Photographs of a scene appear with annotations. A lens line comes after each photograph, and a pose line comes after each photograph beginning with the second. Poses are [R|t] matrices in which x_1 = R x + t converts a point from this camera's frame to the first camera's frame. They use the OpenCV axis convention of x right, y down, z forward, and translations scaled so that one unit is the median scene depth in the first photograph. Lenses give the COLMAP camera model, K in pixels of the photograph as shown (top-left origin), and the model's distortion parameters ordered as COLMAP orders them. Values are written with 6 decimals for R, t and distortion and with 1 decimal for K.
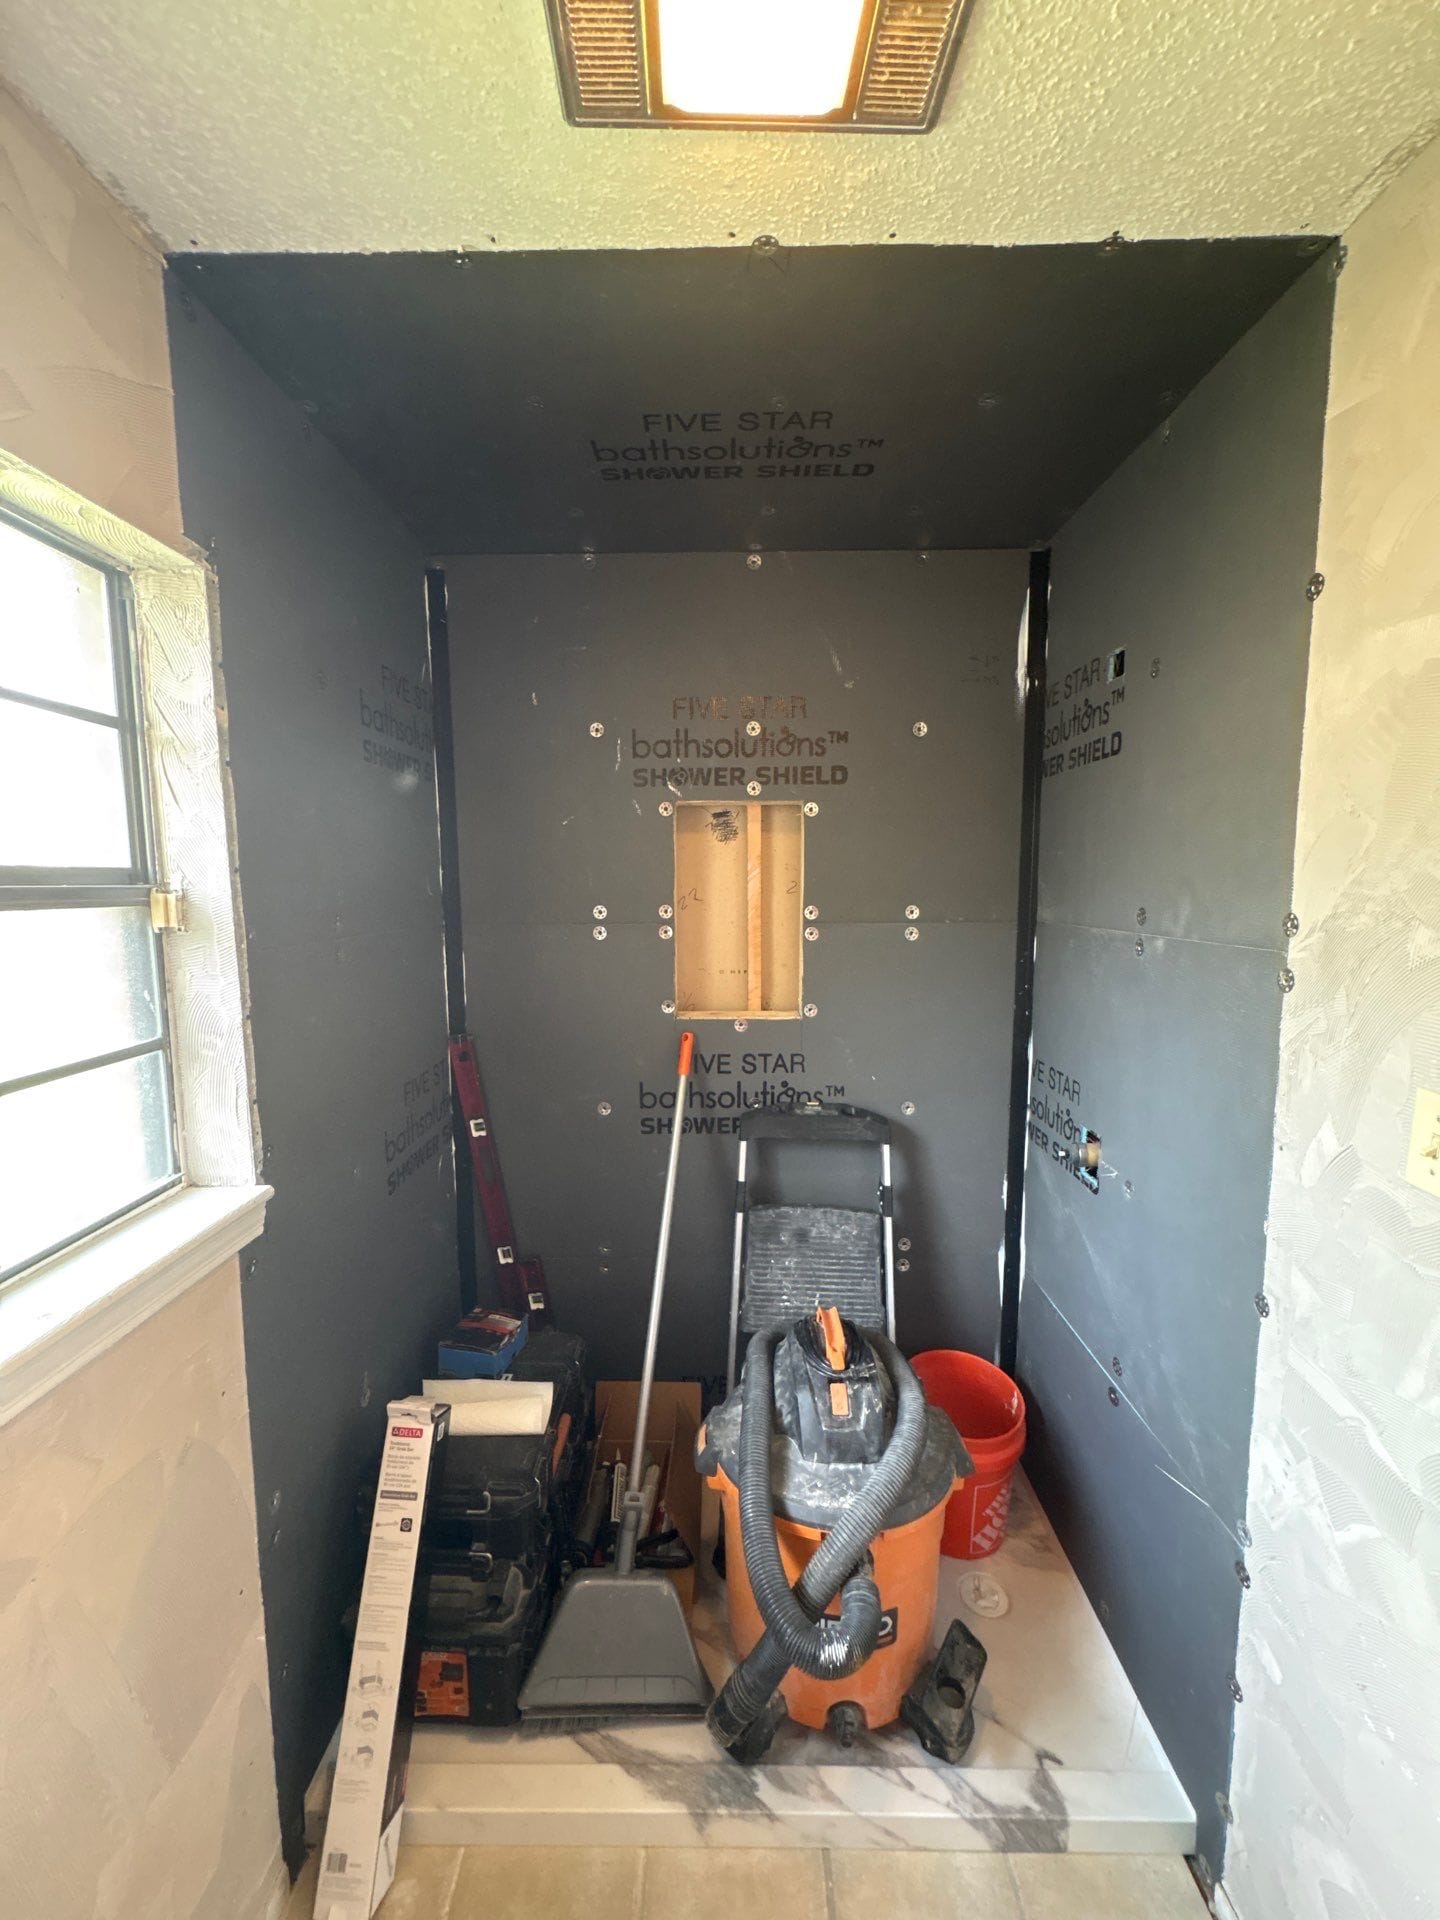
lens RADIAL K [[777.5, 0, 724.2], [0, 777.5, 964.3], [0, 0, 1]] dist [-0.000182, -0.000082]
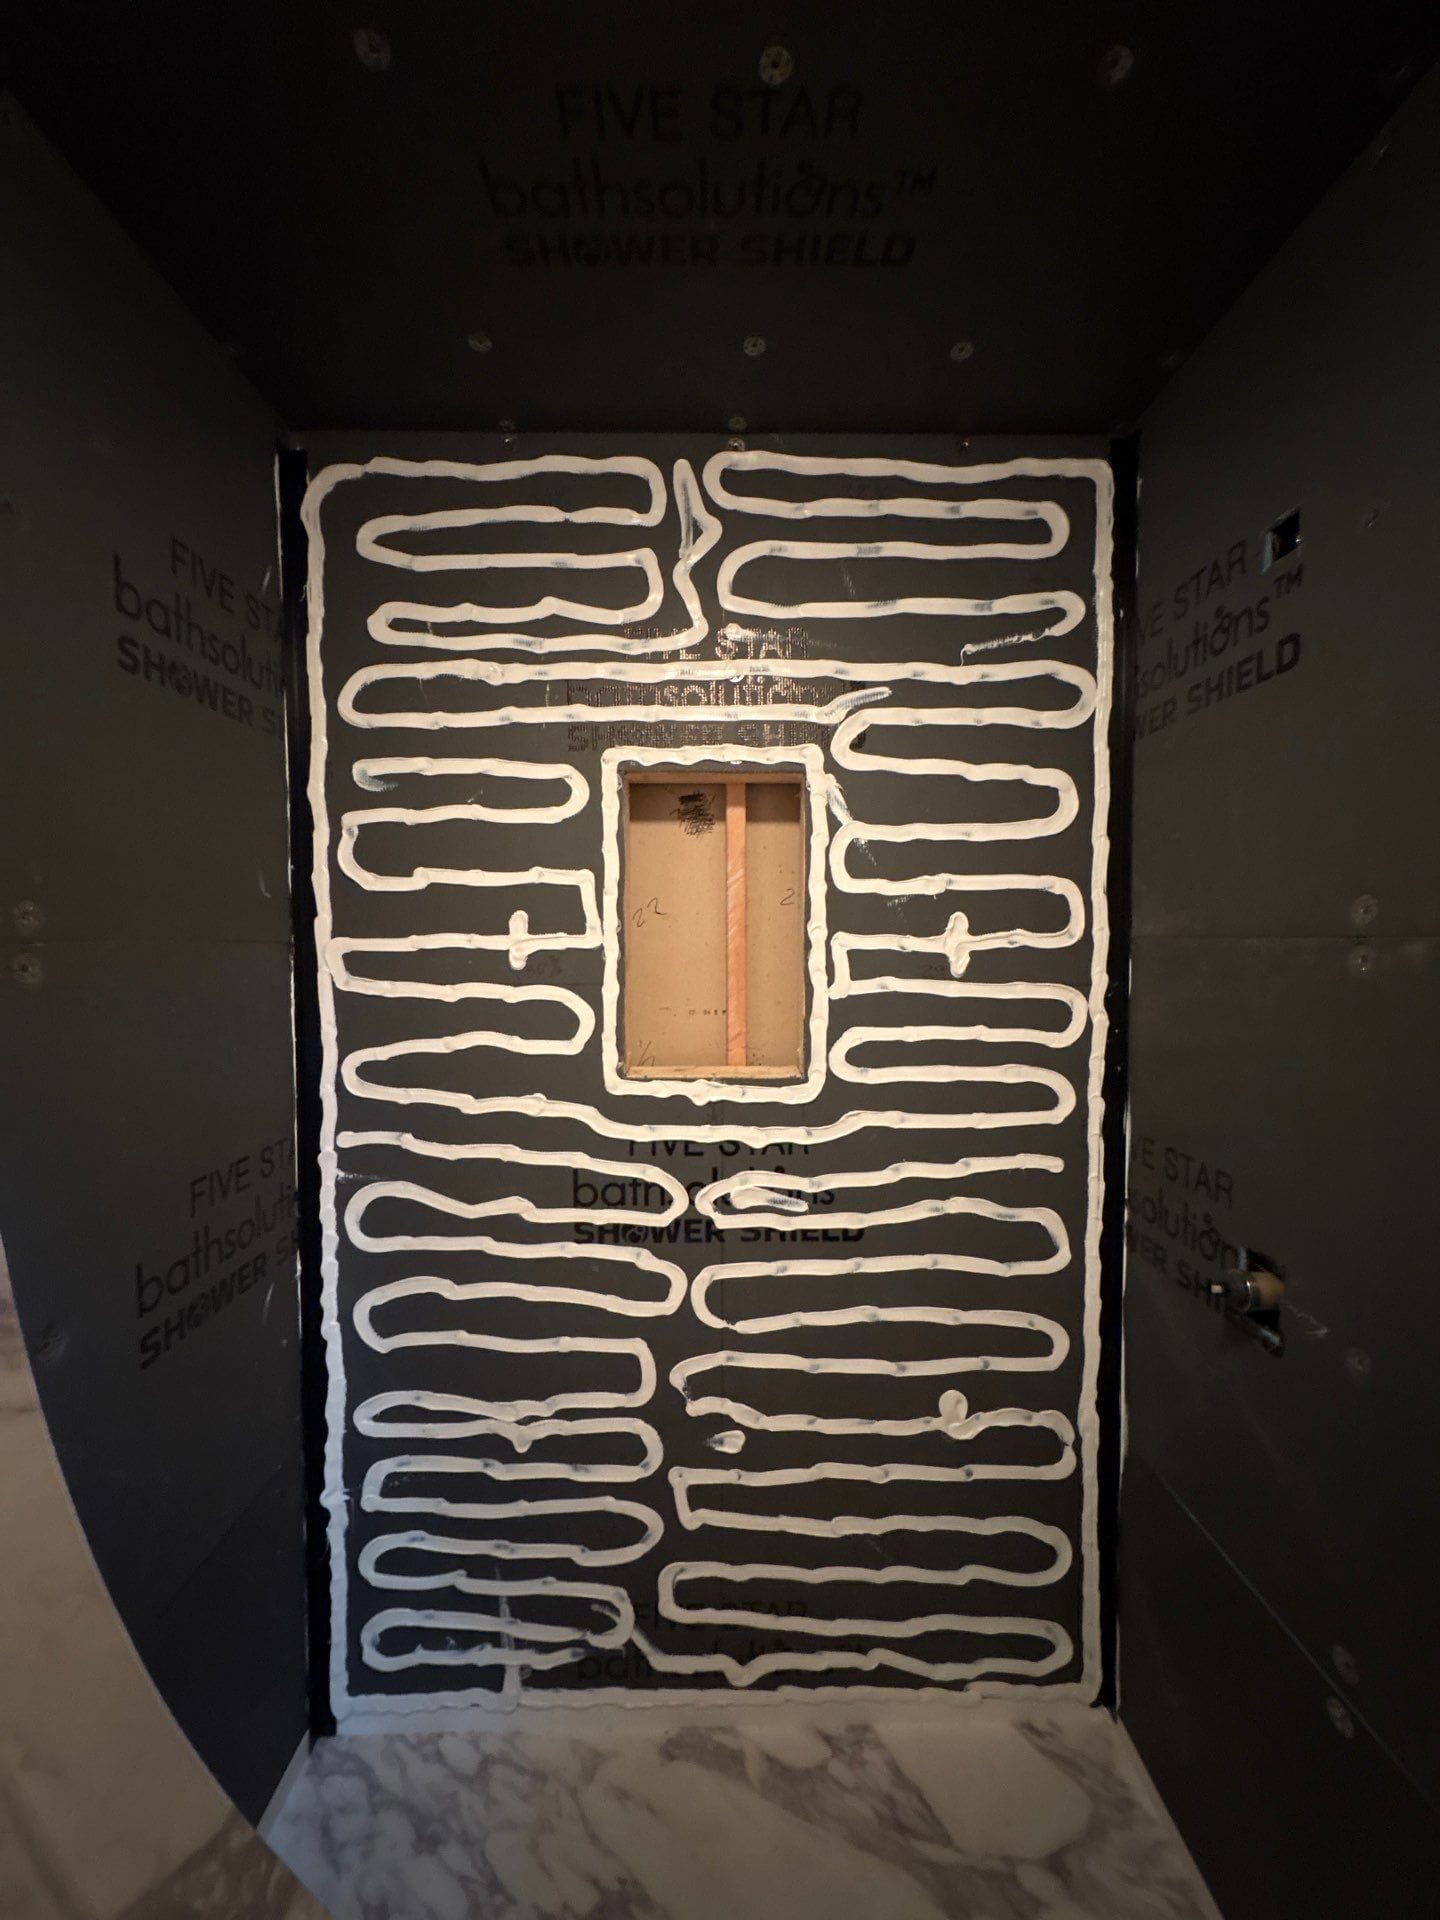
lens RADIAL K [[777.5, 0, 724.2], [0, 777.5, 964.3], [0, 0, 1]] dist [-0.000182, -0.000082]
pose [[0.999706, 0.001912, 0.024183, 0.012664], [-0.000150, 0.997356, -0.072675, 0.023315], [-0.024258, 0.072650, 0.997062, 0.352677]]
